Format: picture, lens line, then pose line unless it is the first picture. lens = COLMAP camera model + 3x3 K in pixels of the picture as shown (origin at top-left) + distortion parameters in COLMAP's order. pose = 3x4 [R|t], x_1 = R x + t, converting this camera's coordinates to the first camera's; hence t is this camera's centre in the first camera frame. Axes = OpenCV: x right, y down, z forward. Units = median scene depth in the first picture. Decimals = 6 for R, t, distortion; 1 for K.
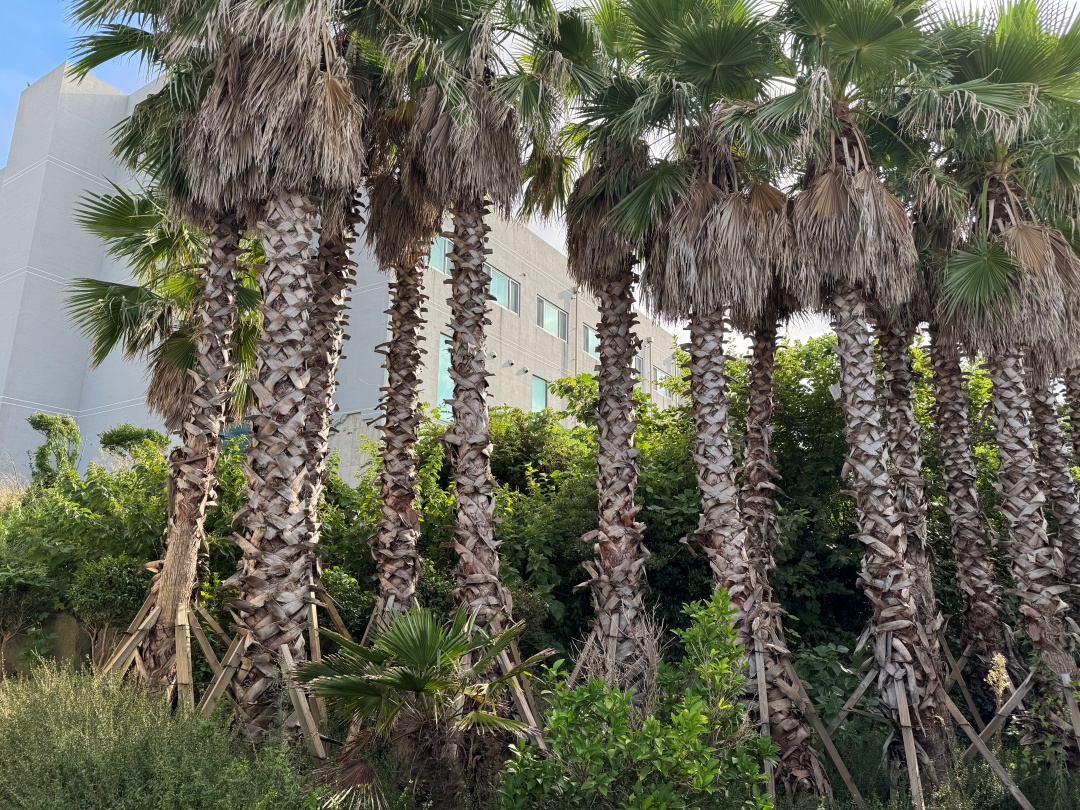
lens RADIAL K [[759.1, 0, 520.7], [0, 759.1, 402.2], [0, 0, 1]] dist [0.055120, -0.082303]
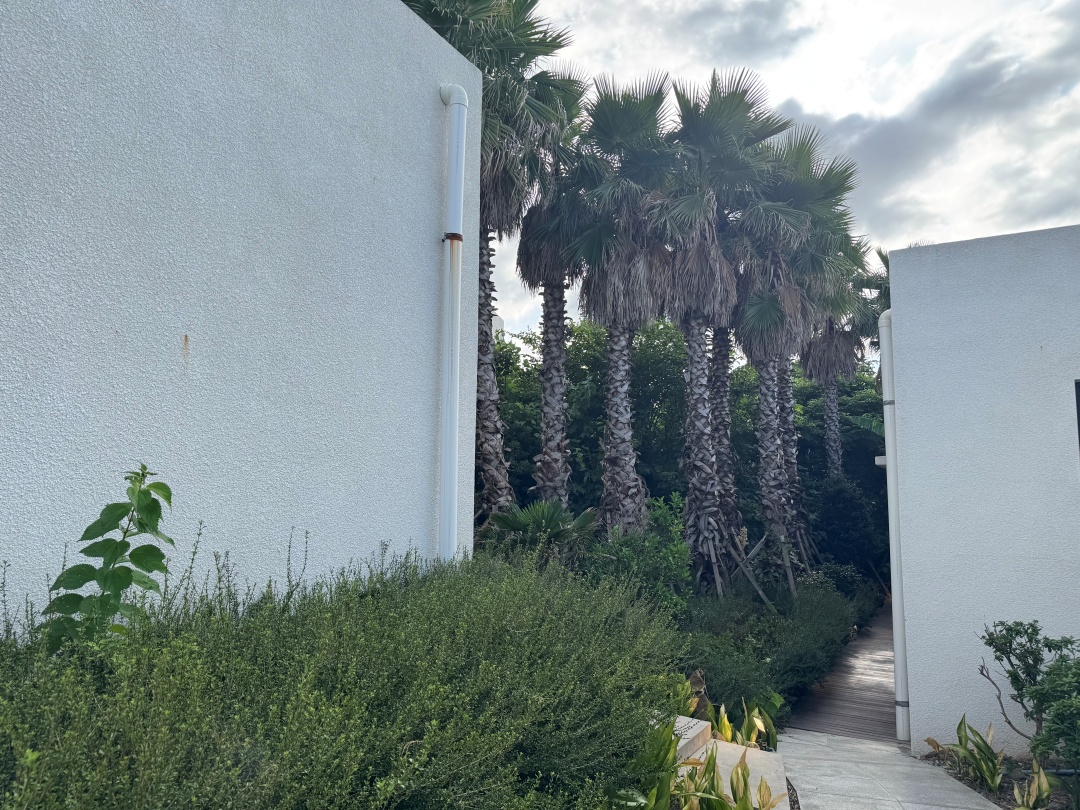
lens RADIAL K [[759.1, 0, 520.7], [0, 759.1, 402.2], [0, 0, 1]] dist [0.055120, -0.082303]
pose [[0.929642, 0.042545, 0.366001, -0.554866], [-0.089196, 0.989753, 0.111505, -0.115420], [-0.357506, -0.136306, 0.923910, -0.440790]]
